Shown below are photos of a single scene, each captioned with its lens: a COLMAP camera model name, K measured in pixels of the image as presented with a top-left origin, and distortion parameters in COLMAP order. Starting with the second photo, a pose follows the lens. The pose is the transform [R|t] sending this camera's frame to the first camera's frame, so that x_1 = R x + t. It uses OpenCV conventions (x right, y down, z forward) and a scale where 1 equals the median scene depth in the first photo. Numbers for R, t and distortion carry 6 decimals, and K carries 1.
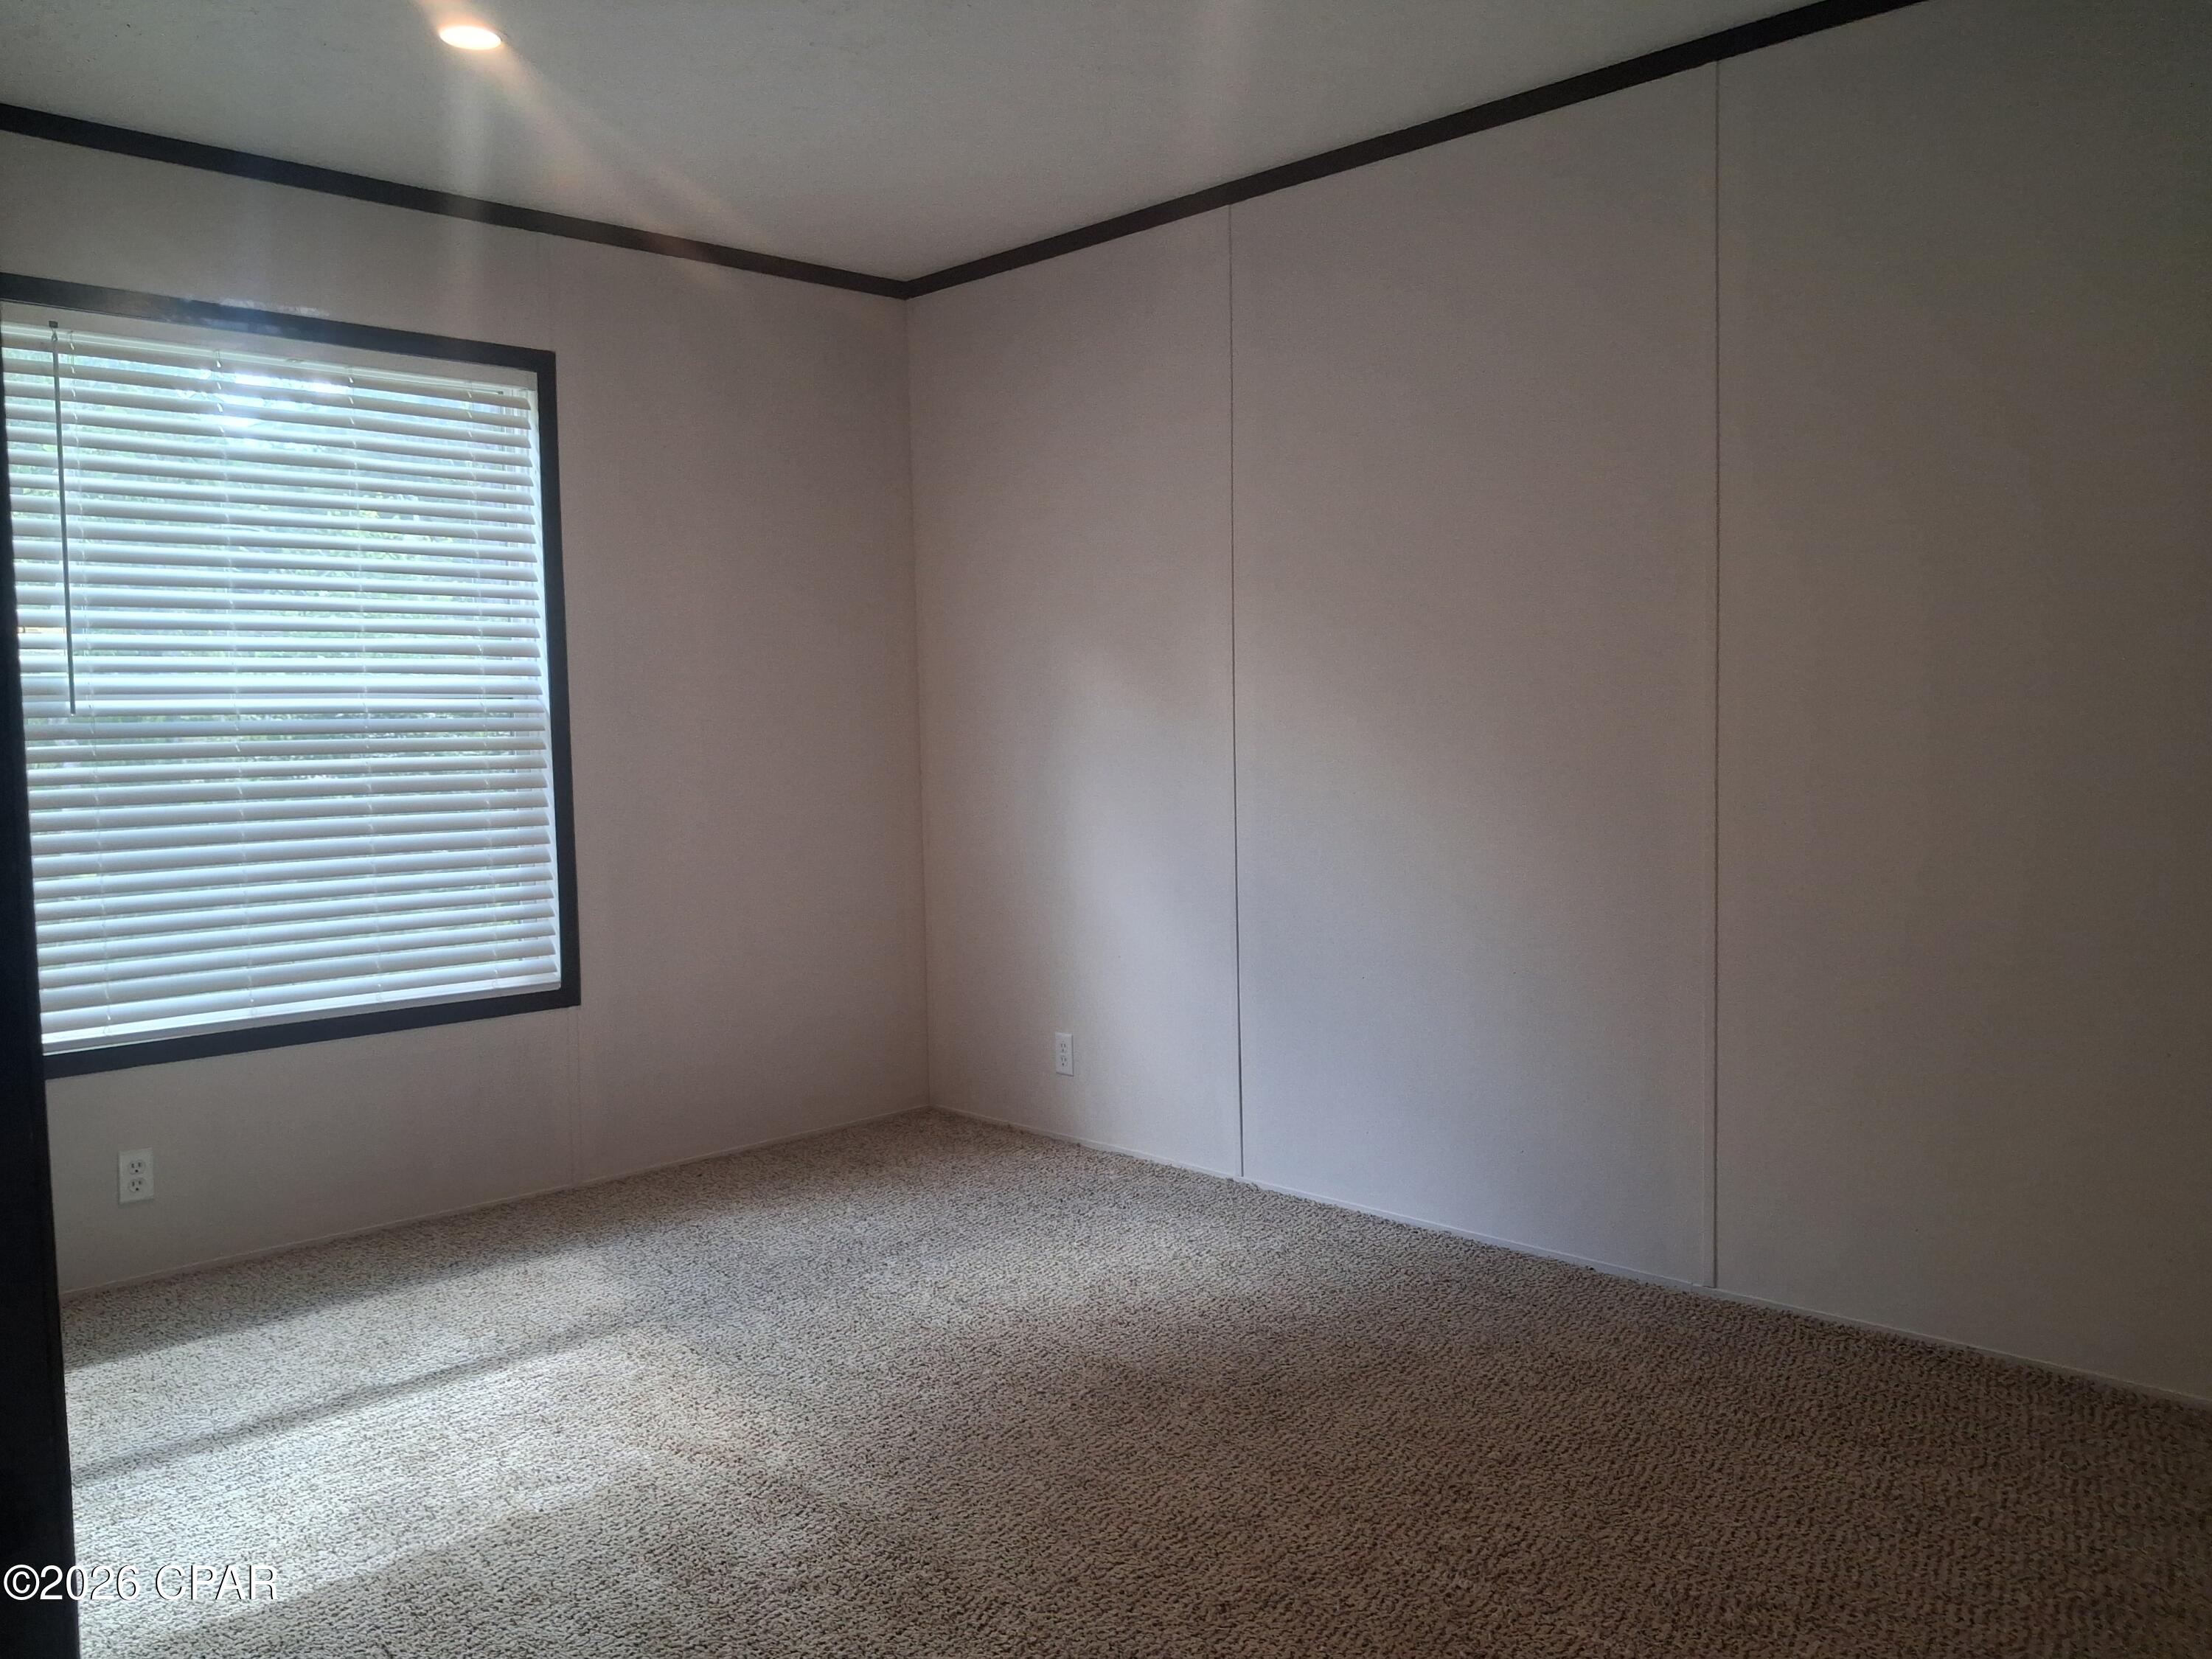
lens RADIAL K [[1736.0, 0, 1091.3], [0, 1736.0, 847.6], [0, 0, 1]] dist [0.056699, -0.092599]
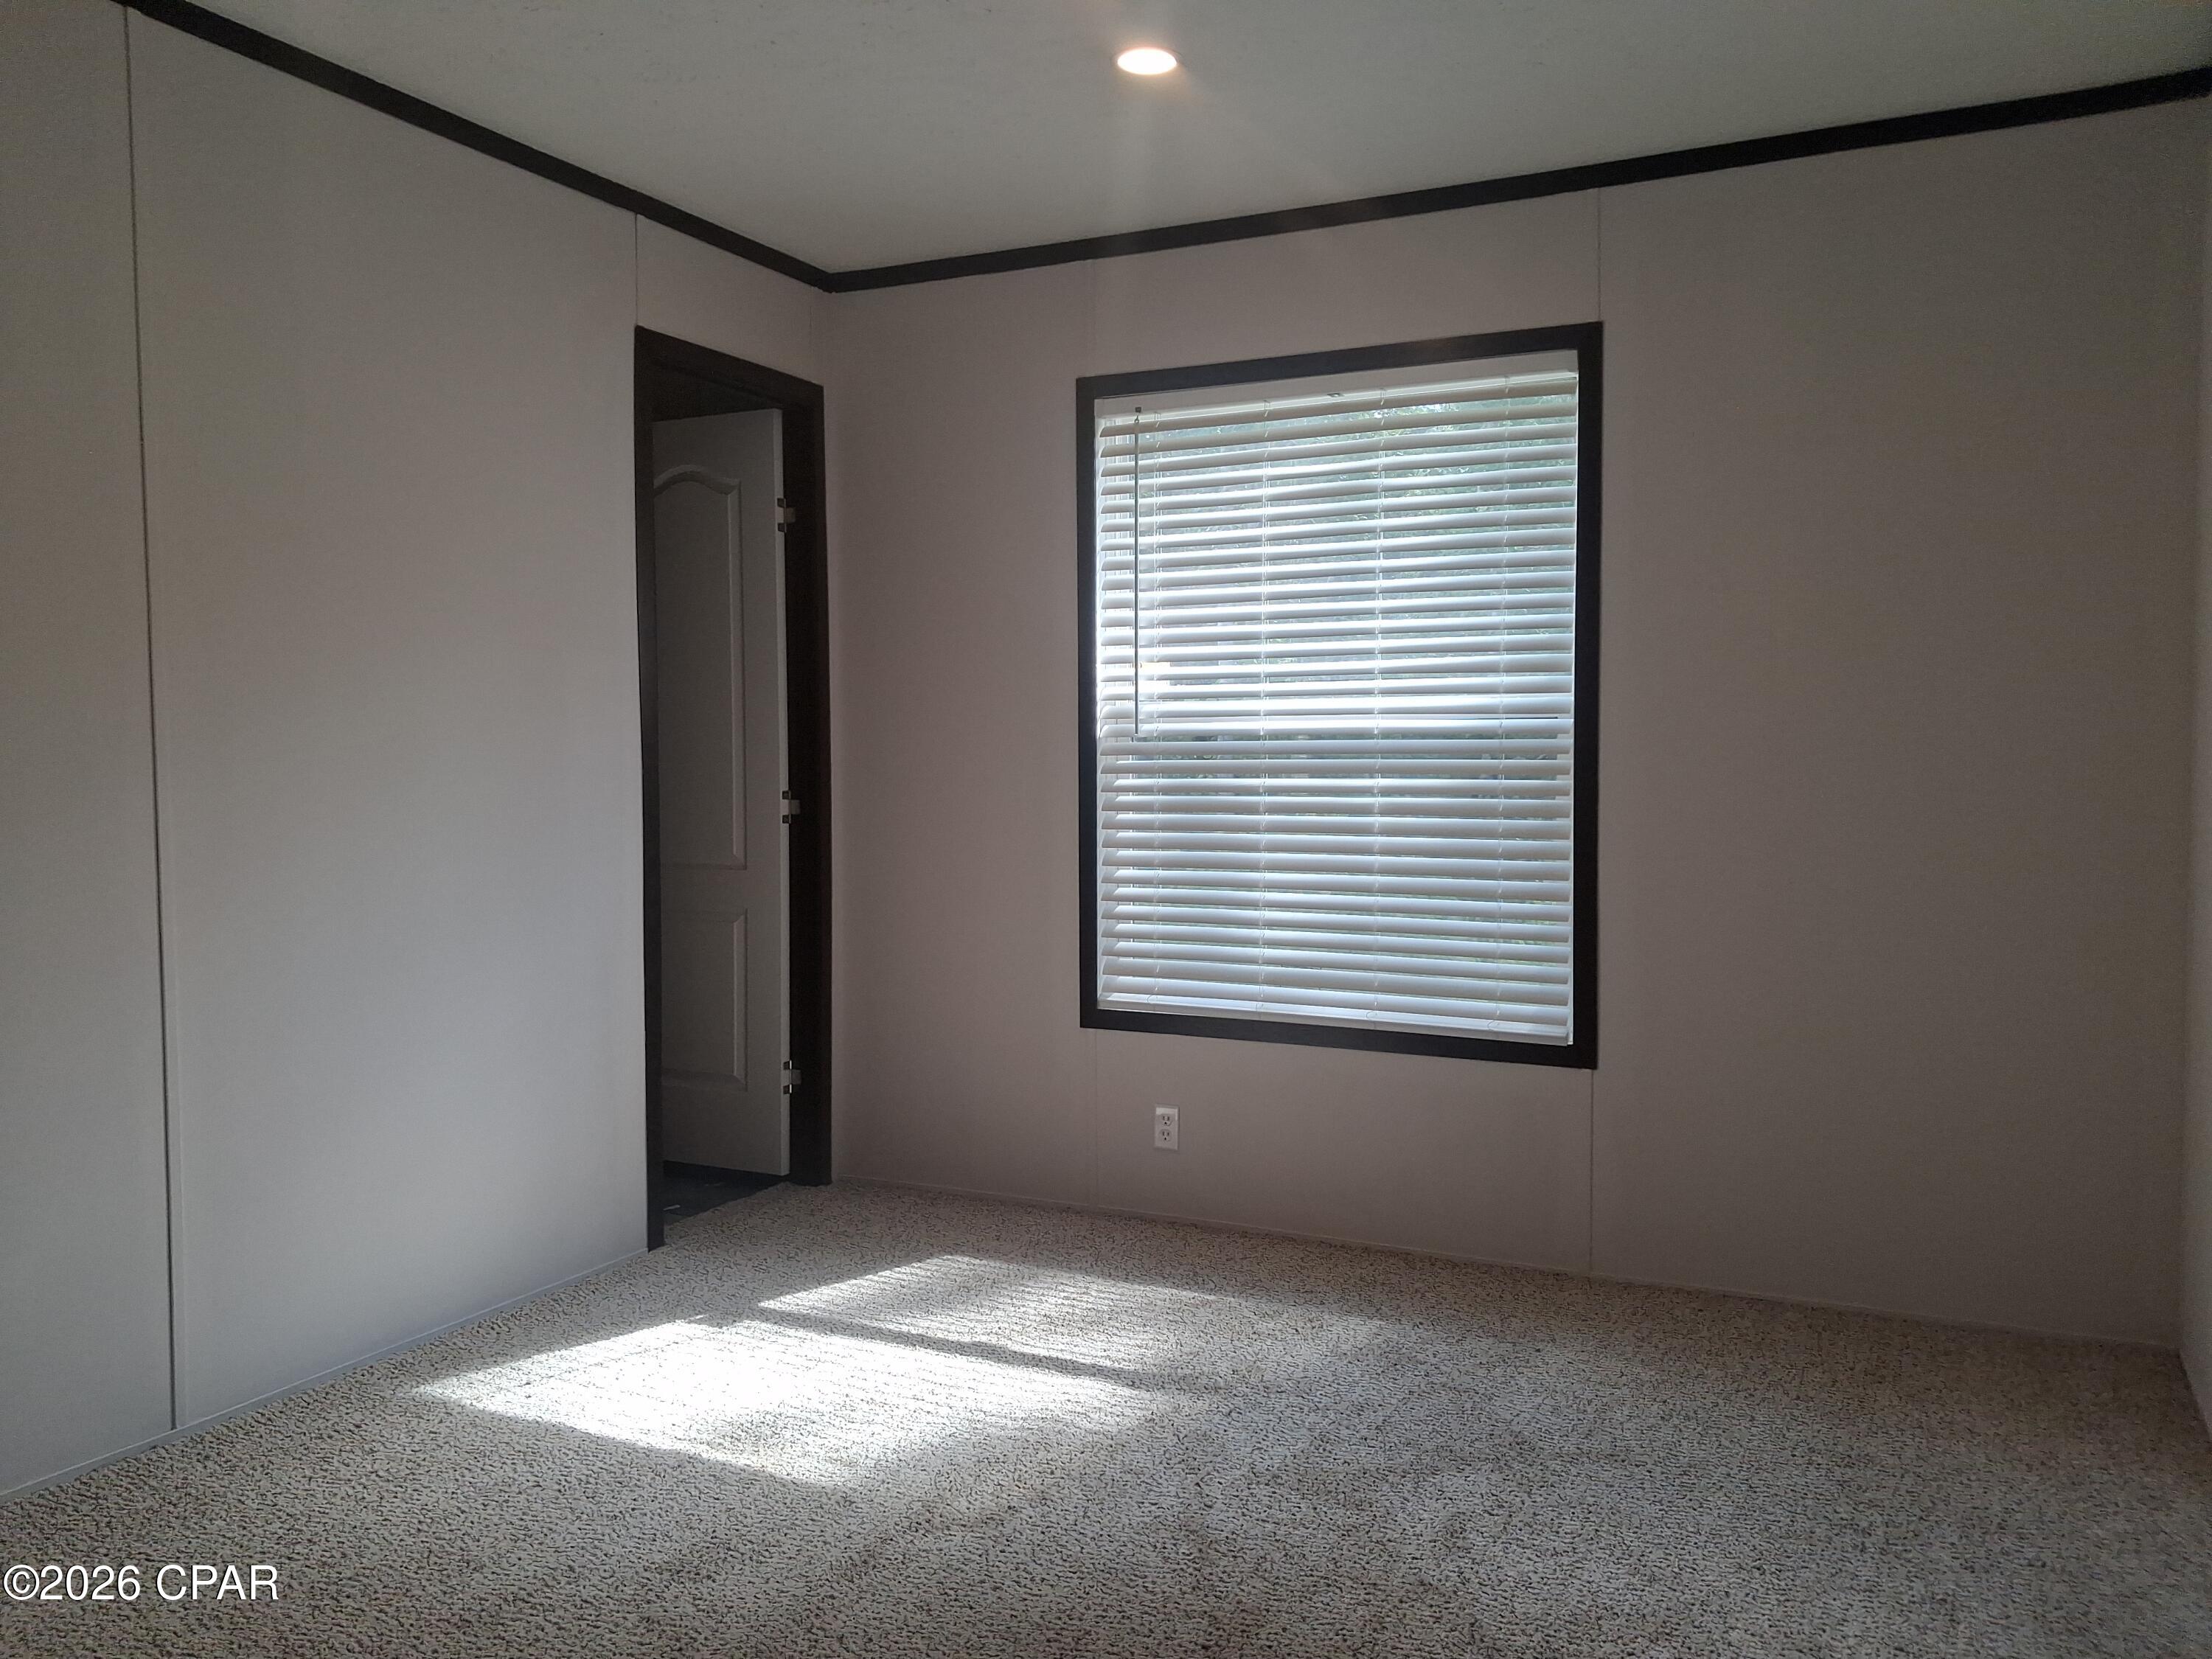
lens RADIAL K [[1736.0, 0, 1152.8], [0, 1736.0, 871.2], [0, 0, 1]] dist [0.056699, -0.092599]
pose [[0.329719, 0.082089, -0.940503, 0.510599], [-0.072298, 0.995483, 0.061542, -0.052622], [0.941307, 0.047704, 0.334164, 0.566346]]
